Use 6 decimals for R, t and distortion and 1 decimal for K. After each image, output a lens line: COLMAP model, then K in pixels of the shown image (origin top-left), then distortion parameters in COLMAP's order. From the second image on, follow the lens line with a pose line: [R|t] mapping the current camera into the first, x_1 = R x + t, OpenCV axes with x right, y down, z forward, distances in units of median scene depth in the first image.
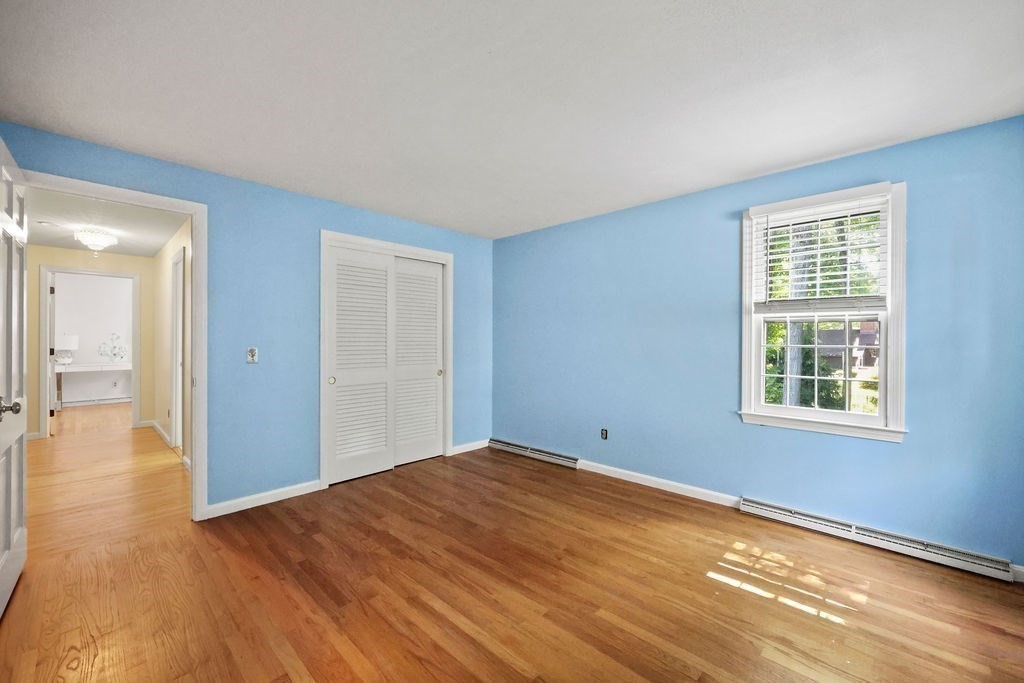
lens RADIAL K [[404.5, 0, 519.6], [0, 404.5, 342.6], [0, 0, 1]] dist [0.001690, 0.000533]
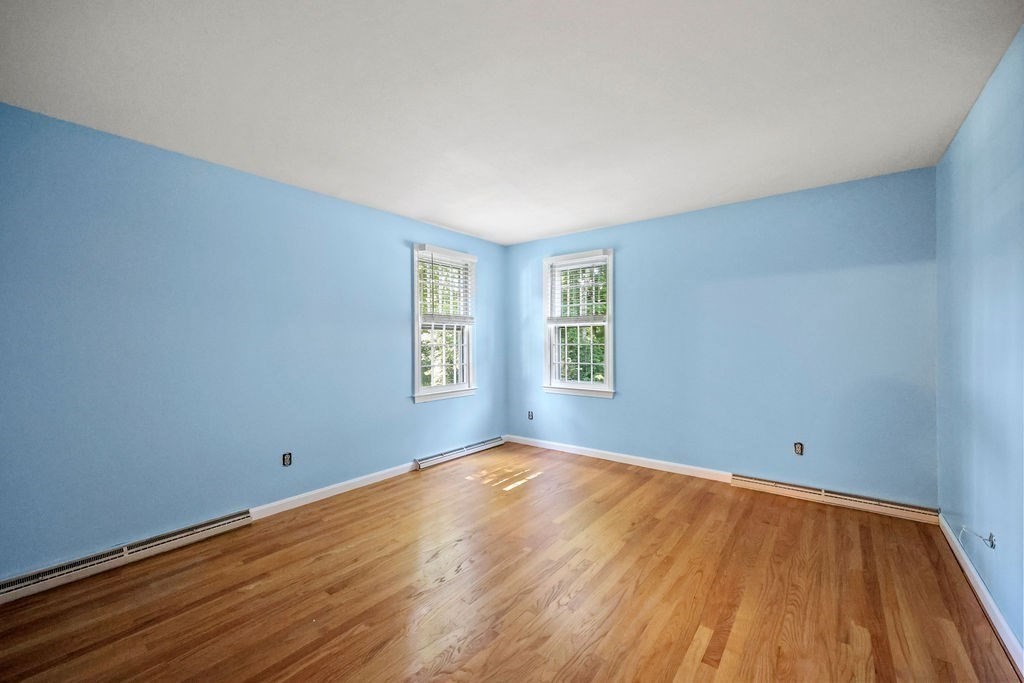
lens RADIAL K [[404.5, 0, 514.5], [0, 404.5, 339.7], [0, 0, 1]] dist [0.001690, 0.000533]
pose [[-0.072885, 0.010915, 0.997281, -1.378923], [0.020015, 0.999755, -0.009480, 0.019732], [-0.997140, 0.019269, -0.073085, 1.361529]]
